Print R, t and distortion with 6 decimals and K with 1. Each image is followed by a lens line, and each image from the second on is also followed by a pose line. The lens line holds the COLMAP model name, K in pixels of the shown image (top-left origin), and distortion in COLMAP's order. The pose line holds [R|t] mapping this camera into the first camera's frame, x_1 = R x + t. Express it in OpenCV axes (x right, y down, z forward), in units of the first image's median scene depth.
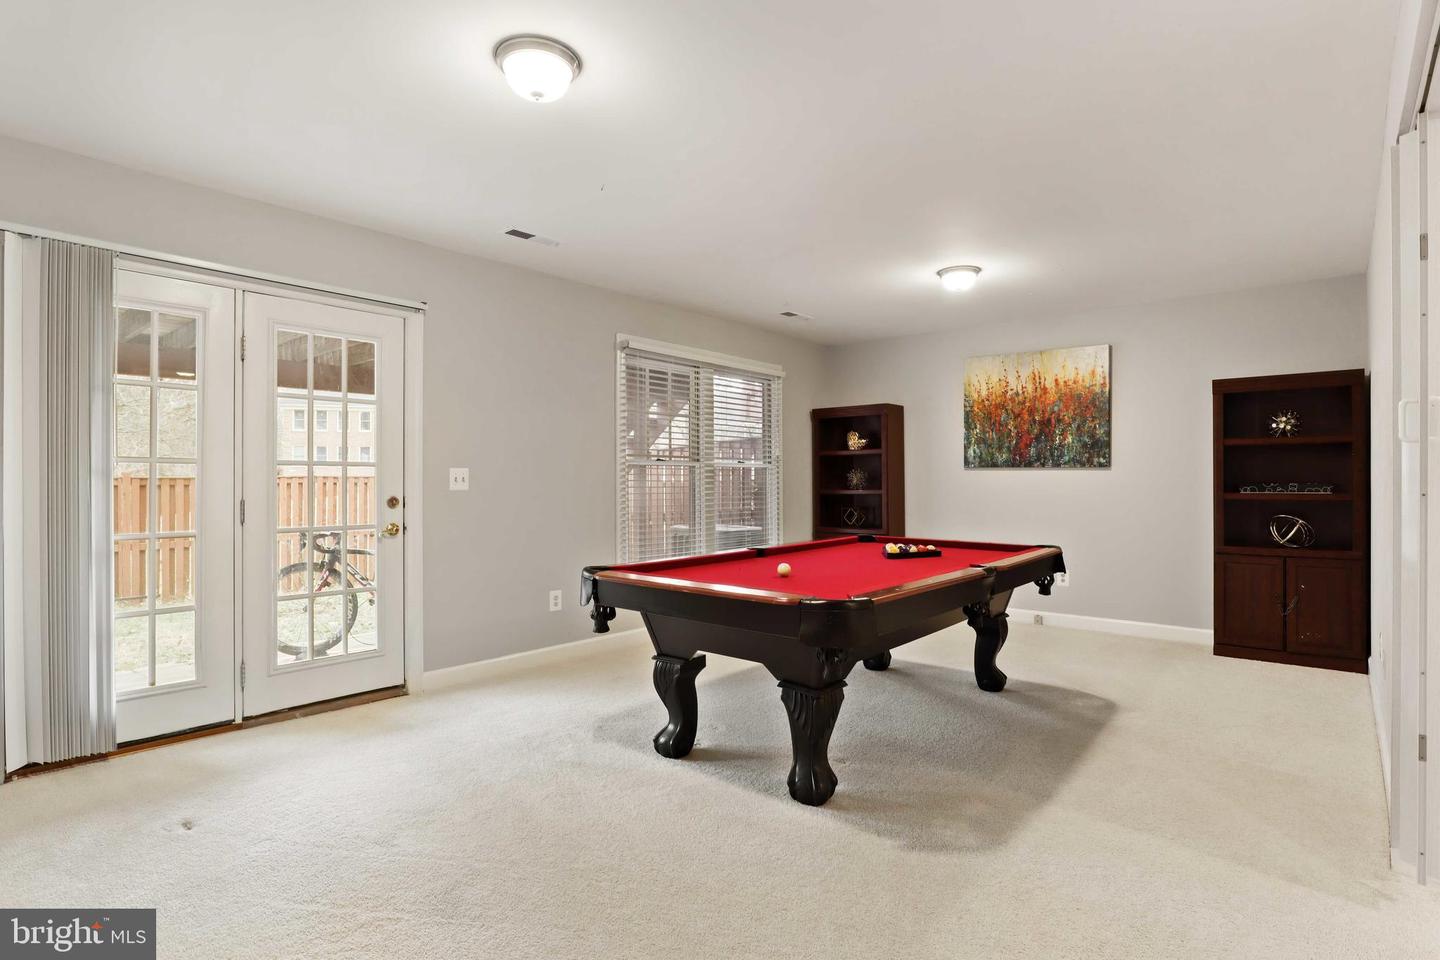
lens RADIAL K [[730.6, 0, 712.0], [0, 730.6, 473.2], [0, 0, 1]] dist [-0.039327, 0.016357]
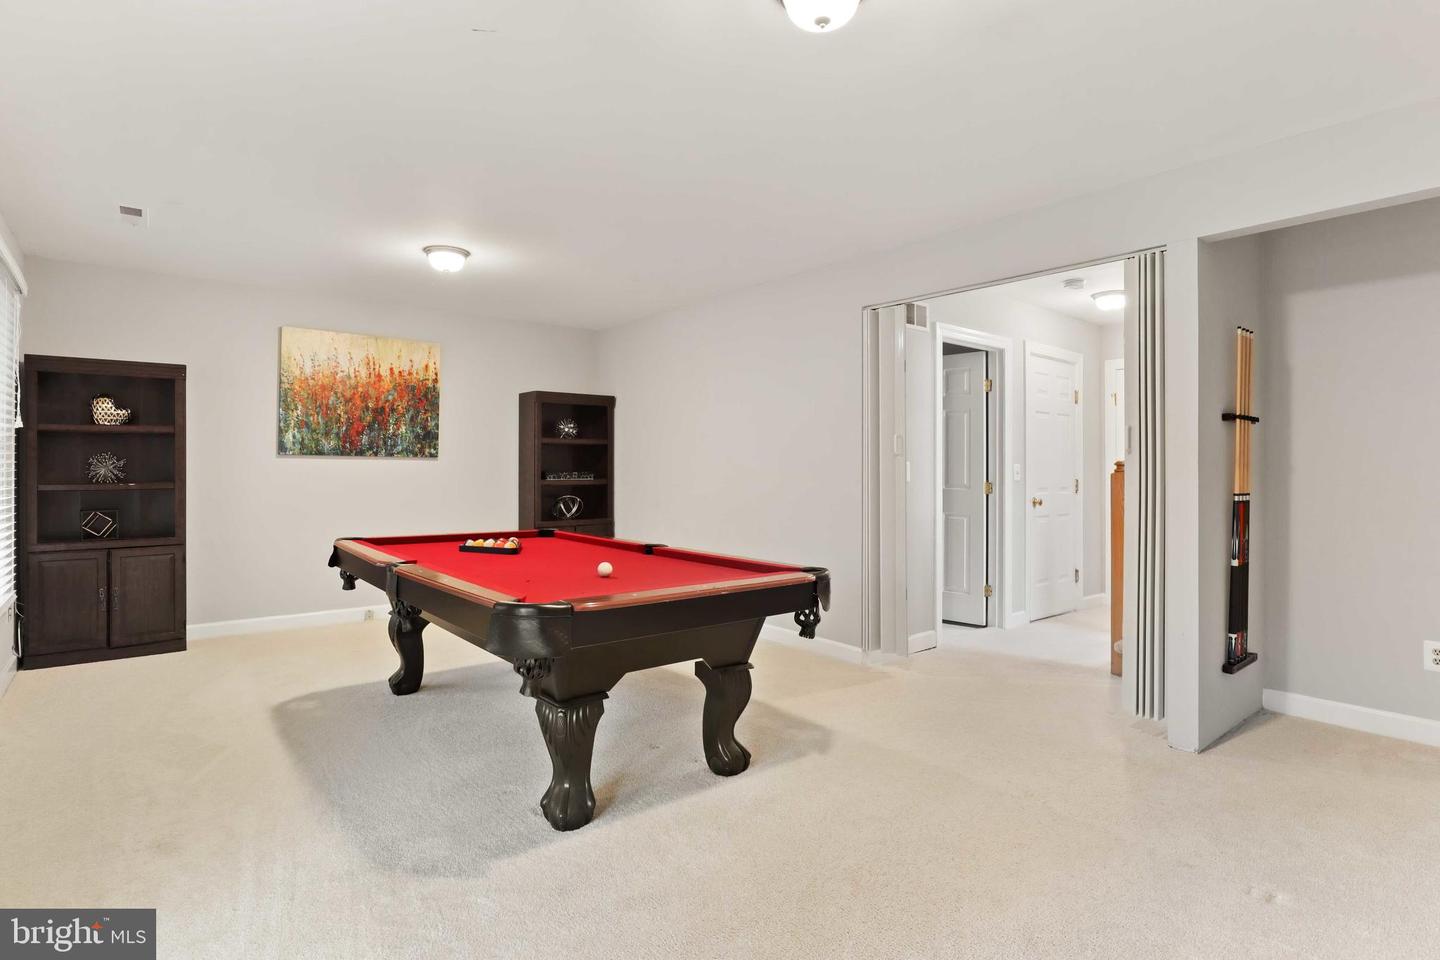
lens RADIAL K [[730.6, 0, 712.0], [0, 730.6, 473.2], [0, 0, 1]] dist [-0.039327, 0.016357]
pose [[0.184335, -0.002741, 0.982860, -0.416482], [-0.011091, 0.999927, 0.004869, 0.004601], [-0.982801, -0.011798, 0.184291, 0.381020]]
